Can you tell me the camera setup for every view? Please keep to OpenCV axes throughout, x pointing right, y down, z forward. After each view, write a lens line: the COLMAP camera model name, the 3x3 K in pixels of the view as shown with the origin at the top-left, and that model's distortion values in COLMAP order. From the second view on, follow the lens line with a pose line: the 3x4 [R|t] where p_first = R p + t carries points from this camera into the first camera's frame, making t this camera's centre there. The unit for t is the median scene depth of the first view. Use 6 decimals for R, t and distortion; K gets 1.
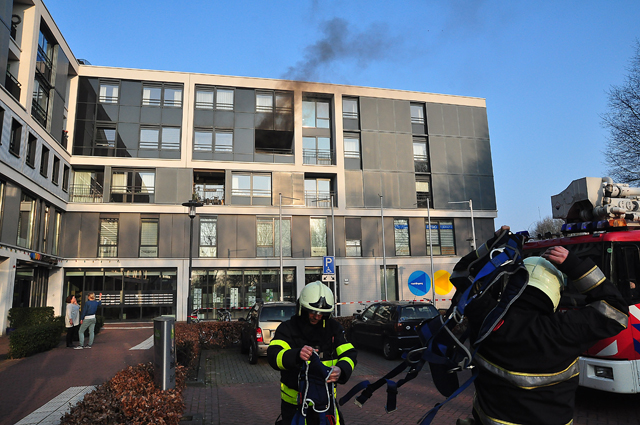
lens RADIAL K [[463.7, 0, 324.8], [0, 463.7, 211.4], [0, 0, 1]] dist [-0.131303, 0.119772]
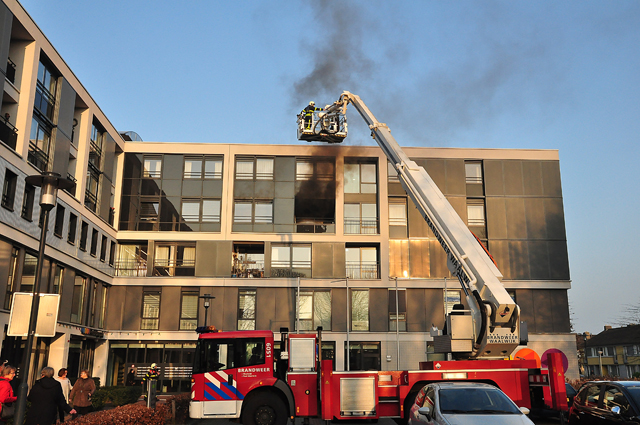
lens RADIAL K [[635.6, 0, 320.0], [0, 635.6, 212.5], [0, 0, 1]] dist [0.002109, 0.018864]
pose [[0.978771, -0.017796, -0.204182, 0.186844], [0.005082, 0.998024, -0.062626, -0.067986], [0.204894, 0.060259, 0.976928, -0.327603]]
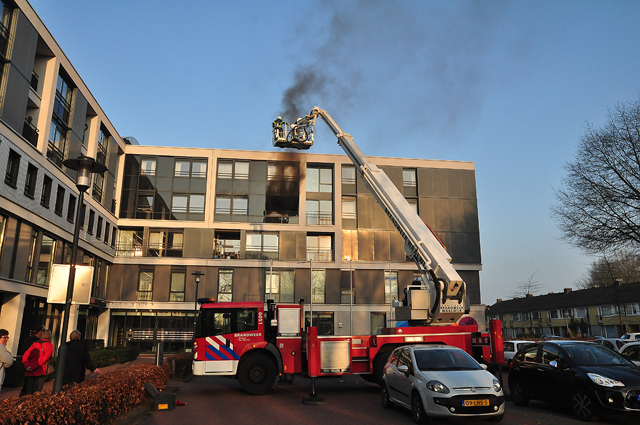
lens RADIAL K [[505.9, 0, 320.0], [0, 505.9, 212.5], [0, 0, 1]] dist [-0.057103, 0.014894]
pose [[0.992908, 0.002685, -0.118854, 0.153111], [-0.009500, 0.998340, -0.056810, -0.063412], [0.118504, 0.057536, 0.991285, -0.304372]]
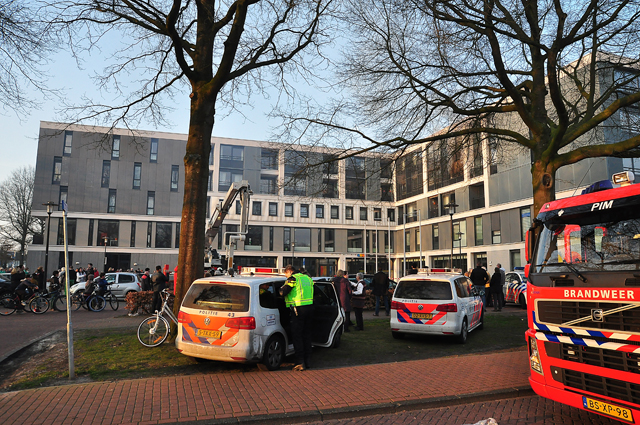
lens RADIAL K [[463.7, 0, 324.8], [0, 463.7, 211.4], [0, 0, 1]] dist [-0.131303, 0.119772]
pose [[0.090709, -0.106617, -0.990154, 1.353747], [0.173600, 0.980723, -0.089698, 0.043436], [0.980630, -0.163755, 0.107470, 0.441054]]
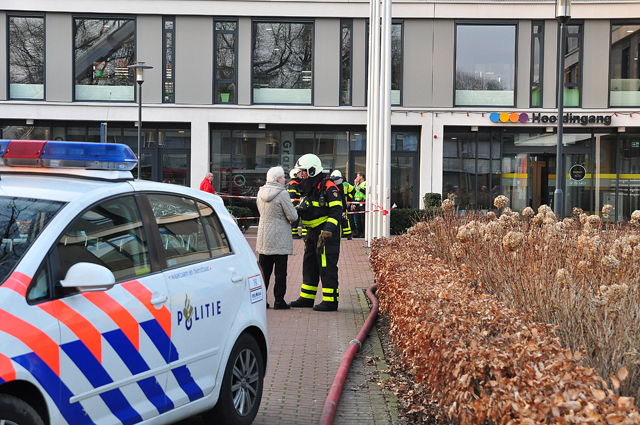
lens RADIAL K [[1349.8, 0, 290.9], [0, 1349.8, 212.2], [0, 0, 1]] dist [0.251717, 0.065638]
pose [[-0.233507, 0.050978, -0.971018, 0.994788], [0.167218, 0.985852, 0.011545, 0.120165], [0.957869, -0.159676, -0.238728, 0.866739]]
